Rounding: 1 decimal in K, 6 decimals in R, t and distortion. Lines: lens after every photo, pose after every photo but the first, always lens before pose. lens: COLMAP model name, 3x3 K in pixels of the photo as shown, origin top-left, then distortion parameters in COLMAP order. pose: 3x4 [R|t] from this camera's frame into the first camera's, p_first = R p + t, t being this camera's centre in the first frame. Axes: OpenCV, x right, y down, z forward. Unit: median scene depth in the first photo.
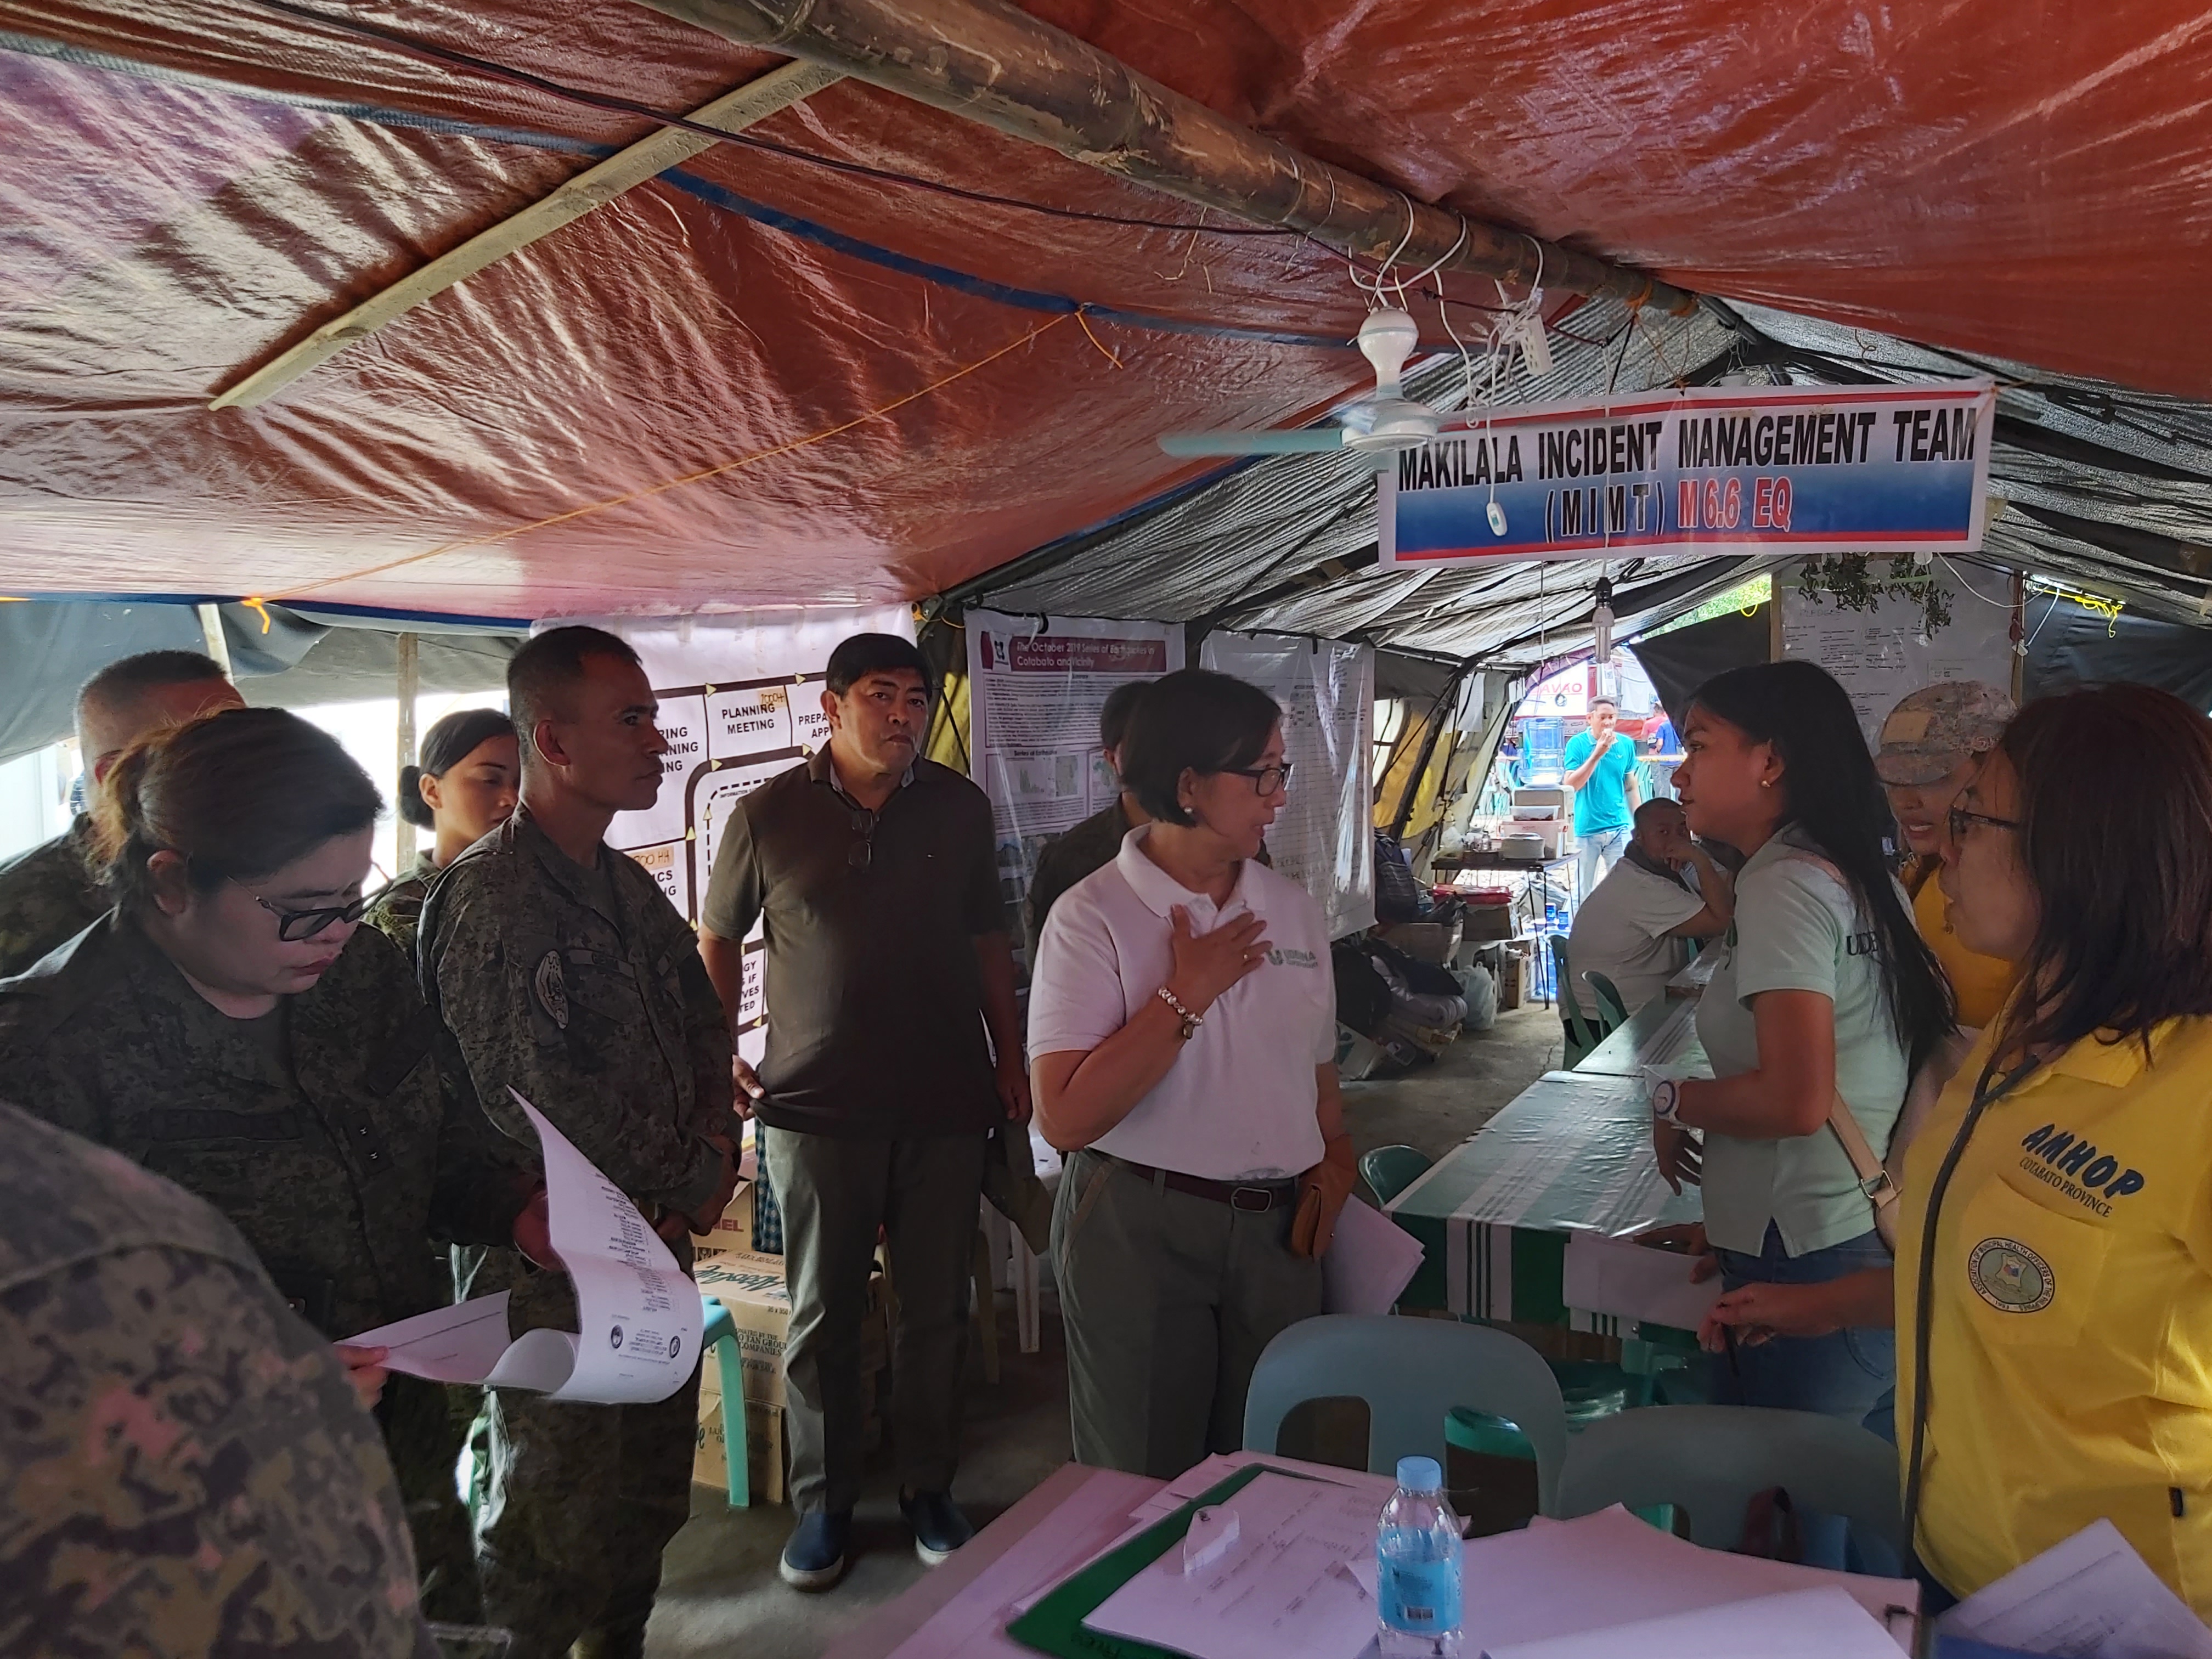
lens RADIAL K [[1739.4, 0, 1072.5], [0, 1739.4, 823.4], [0, 0, 1]] dist [0.167038, -0.249706]
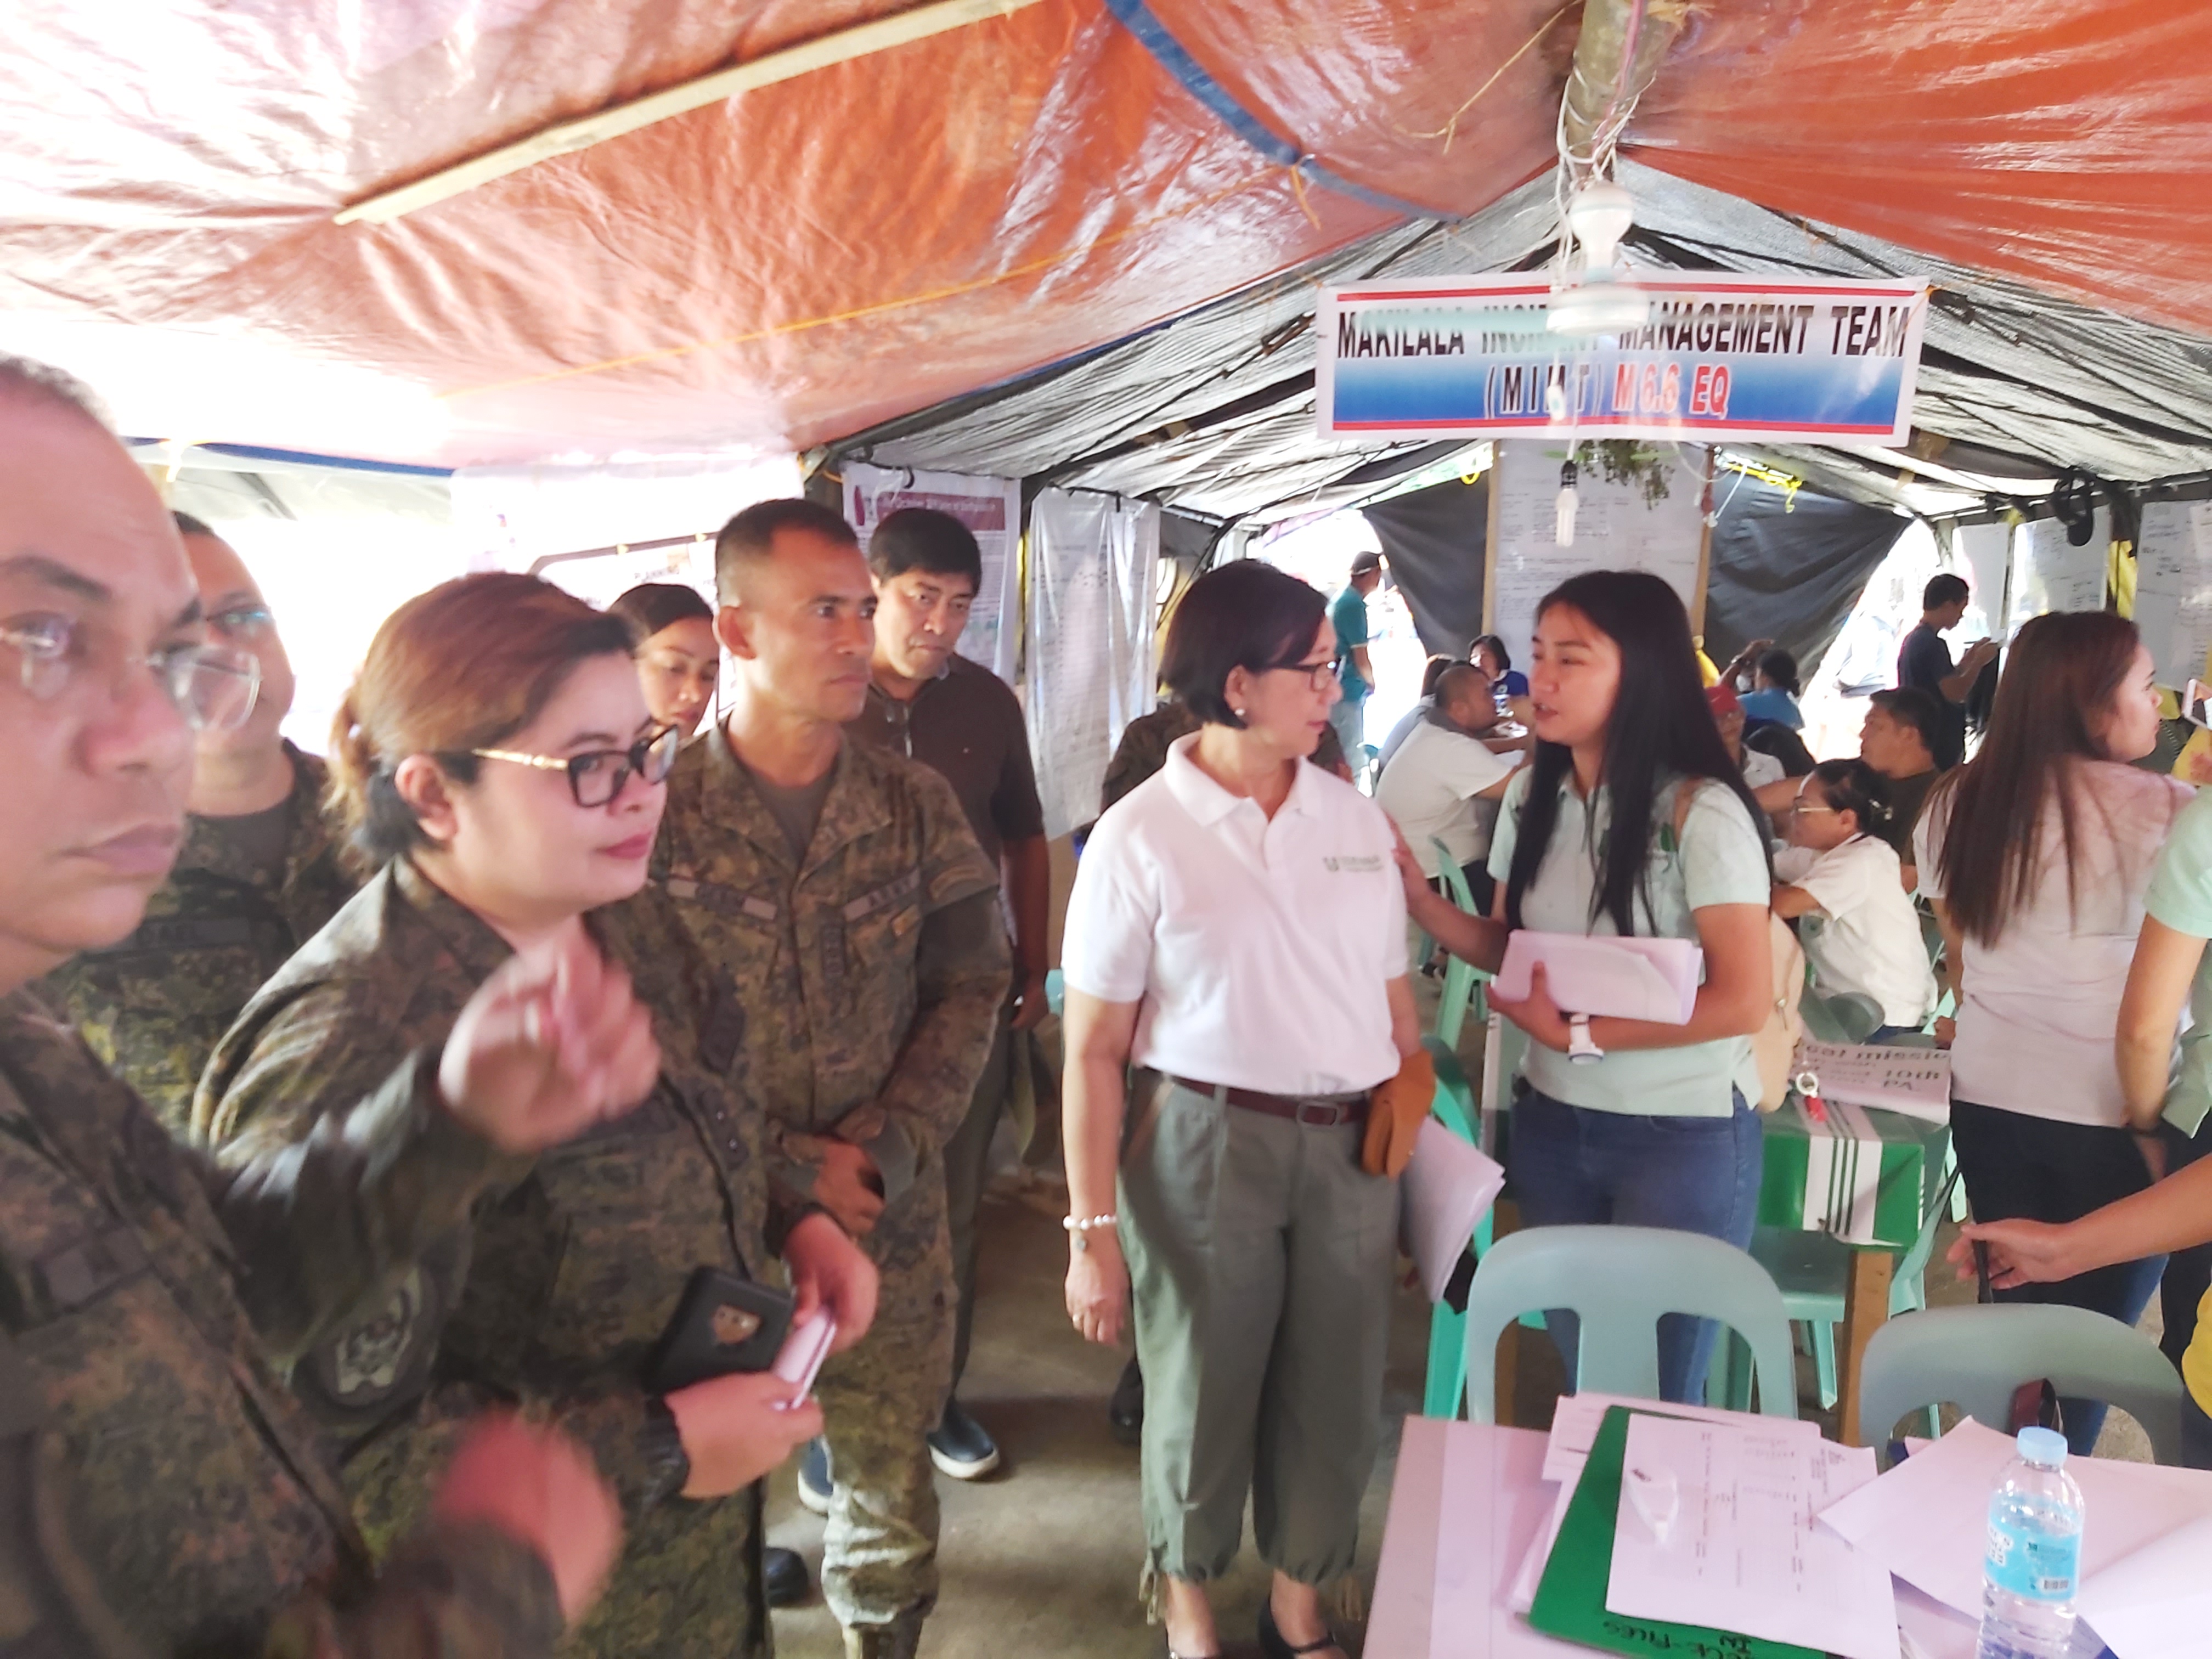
lens RADIAL K [[1739.4, 0, 1072.5], [0, 1739.4, 823.4], [0, 0, 1]] dist [0.167038, -0.249706]
pose [[0.975124, -0.011455, 0.221365, -0.176528], [-0.008775, 0.995886, 0.090188, -0.019537], [-0.221487, -0.089887, 0.971012, 0.061776]]
